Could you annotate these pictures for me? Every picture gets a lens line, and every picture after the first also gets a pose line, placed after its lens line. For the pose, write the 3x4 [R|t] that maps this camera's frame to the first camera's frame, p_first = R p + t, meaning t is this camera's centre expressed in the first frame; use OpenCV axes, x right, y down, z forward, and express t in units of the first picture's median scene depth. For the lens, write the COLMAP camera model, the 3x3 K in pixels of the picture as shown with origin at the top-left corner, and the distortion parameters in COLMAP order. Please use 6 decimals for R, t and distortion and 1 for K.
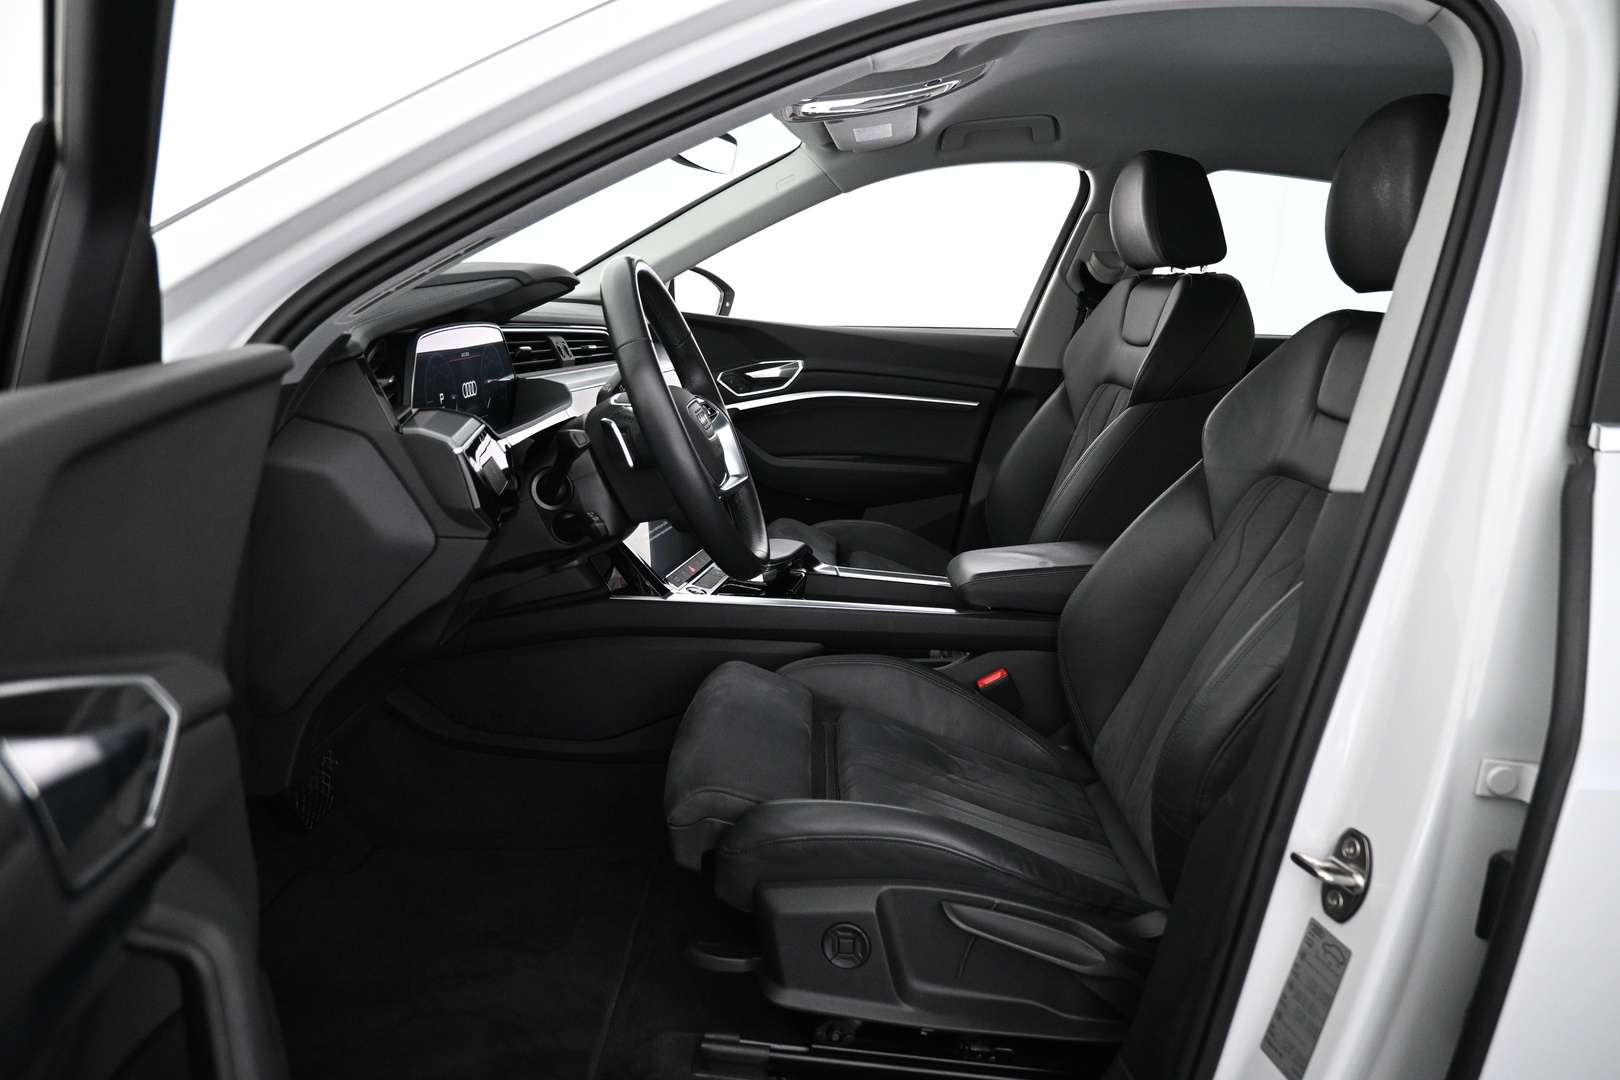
lens RADIAL K [[1090.9, 0, 810.0], [0, 1090.9, 540.0], [0, 0, 1]] dist [-0.005233, -0.000004]
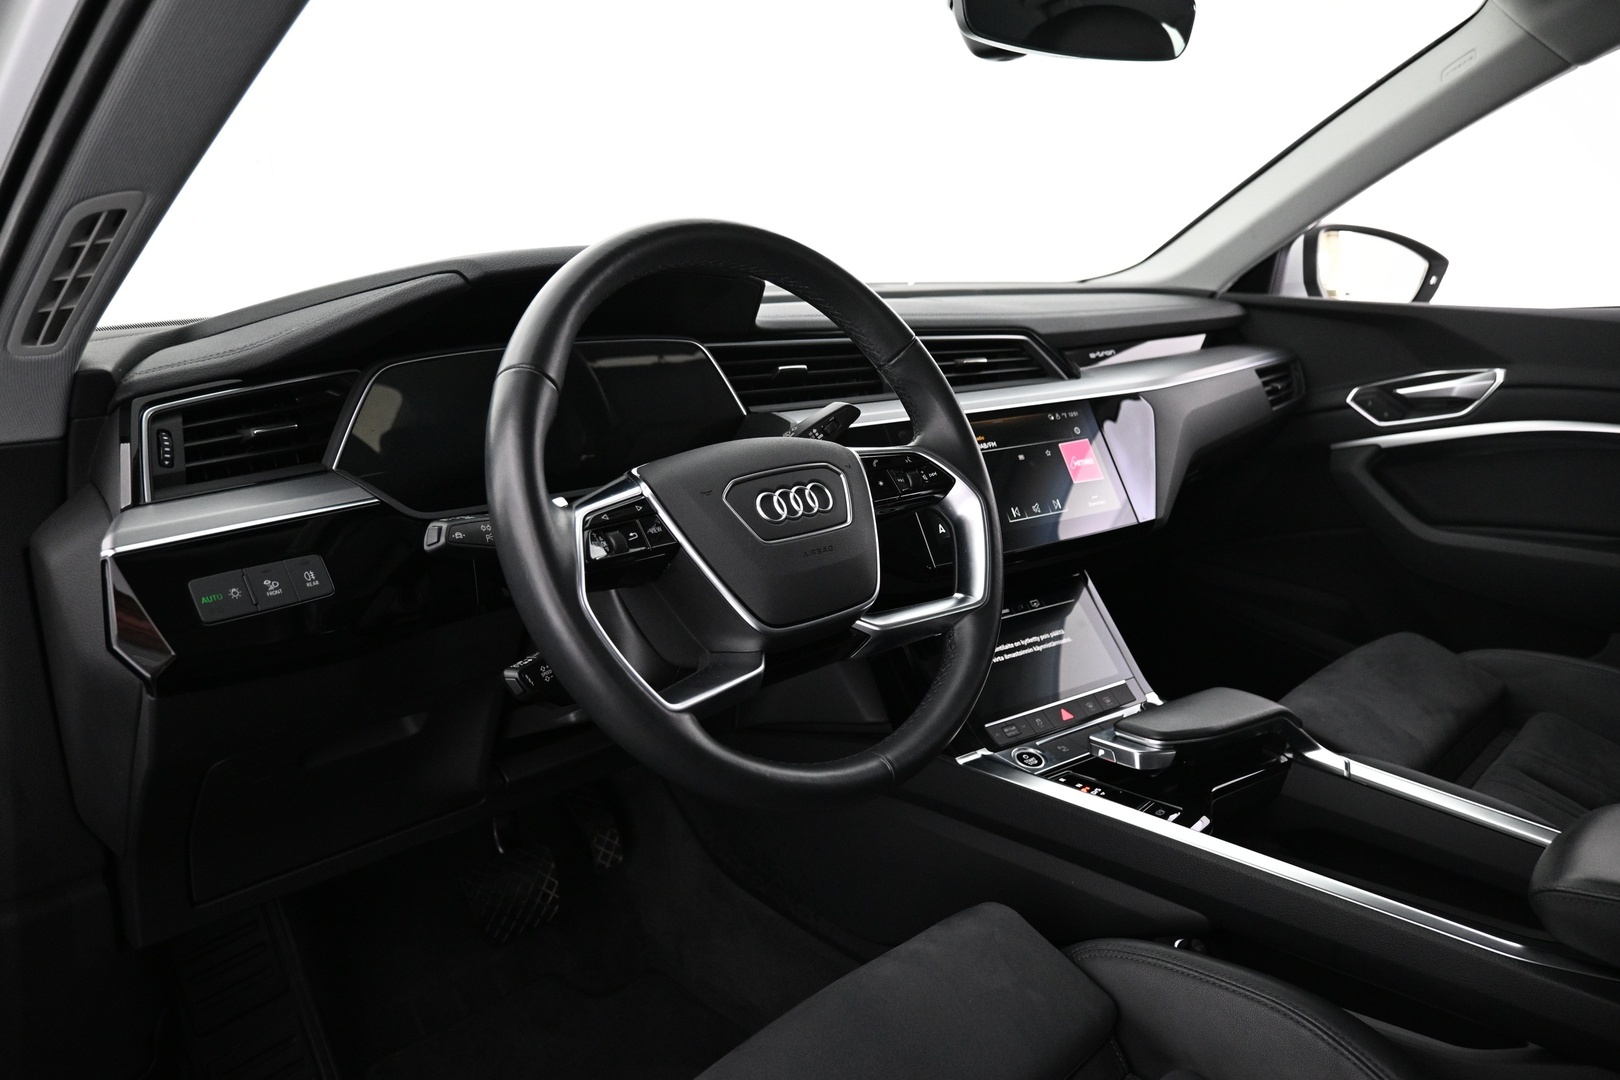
lens RADIAL K [[1090.9, 0, 810.0], [0, 1090.9, 540.0], [0, 0, 1]] dist [-0.005233, -0.000004]
pose [[0.698494, 0.101527, -0.708377, 0.158183], [-0.099856, 0.994028, 0.044005, -0.061377], [0.708615, 0.039999, 0.704461, 0.325006]]
